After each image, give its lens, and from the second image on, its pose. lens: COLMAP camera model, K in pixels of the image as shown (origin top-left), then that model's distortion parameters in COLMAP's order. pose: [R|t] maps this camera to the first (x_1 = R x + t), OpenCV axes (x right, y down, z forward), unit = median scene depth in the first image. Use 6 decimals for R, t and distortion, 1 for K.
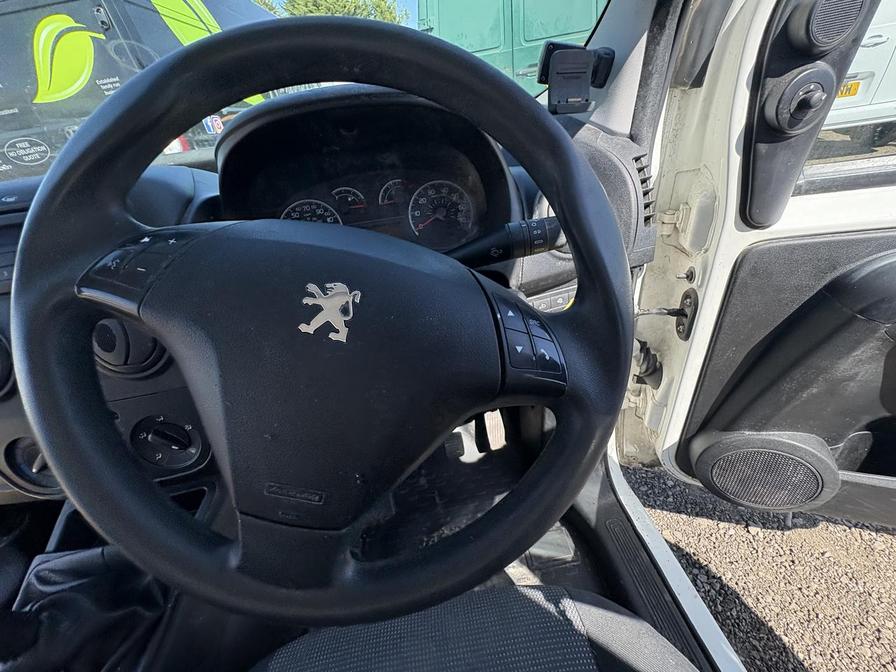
lens RADIAL K [[358.7, 0, 451.0], [0, 358.7, 338.6], [0, 0, 1]] dist [0.002189, -0.000660]
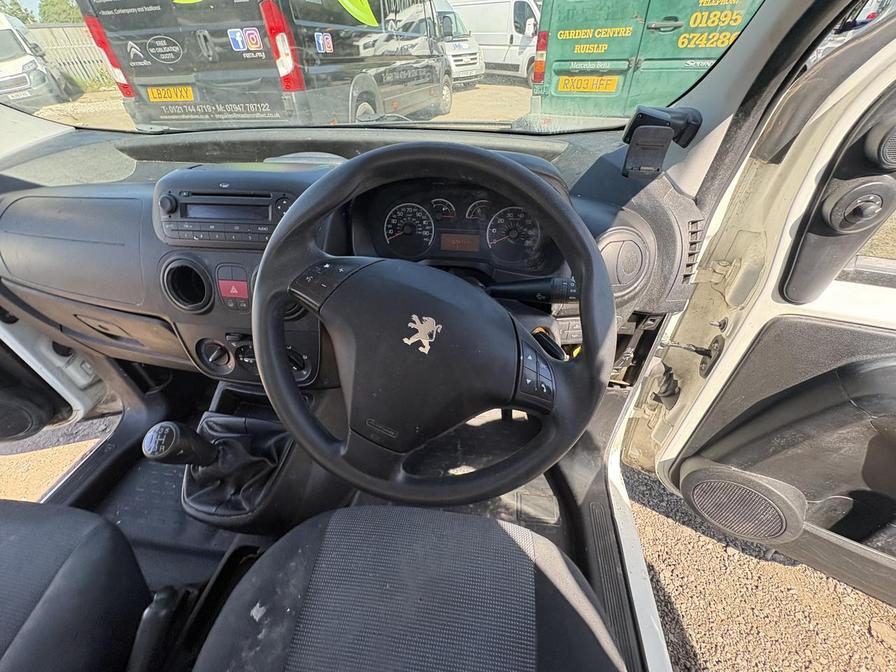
lens RADIAL K [[358.7, 0, 449.8], [0, 358.7, 336.9], [0, 0, 1]] dist [0.002189, -0.000660]
pose [[0.963051, 0.237619, -0.126770, 0.003782], [-0.218704, 0.964691, 0.146767, -0.135948], [0.157169, -0.113619, 0.981014, -0.261435]]
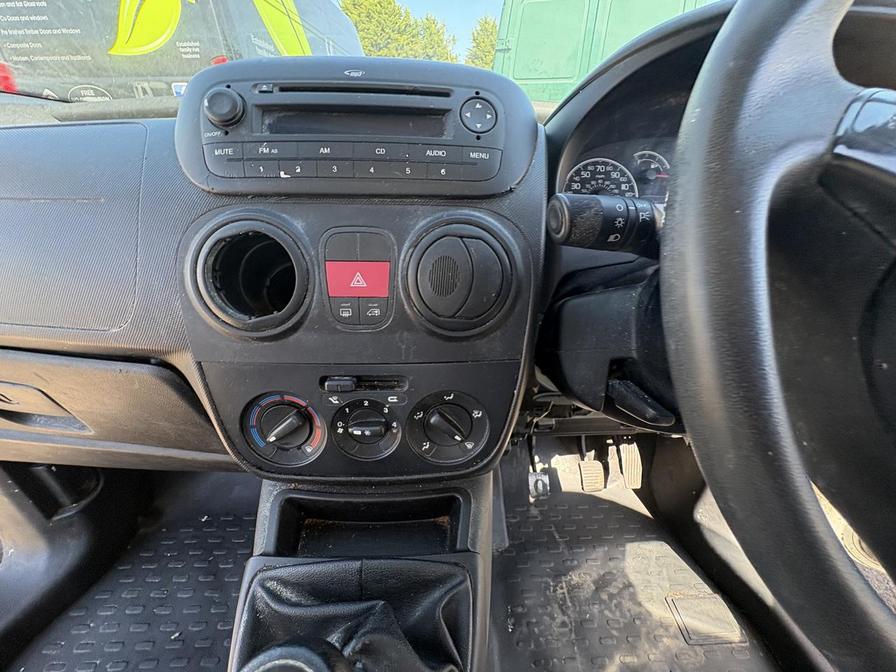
lens RADIAL K [[358.7, 0, 441.7], [0, 358.7, 337.6], [0, 0, 1]] dist [0.002189, -0.000660]
pose [[0.986756, 0.162131, 0.005084, -0.652849], [-0.161619, 0.985351, -0.054432, 0.113326], [-0.013834, 0.052889, 0.998505, 0.189644]]
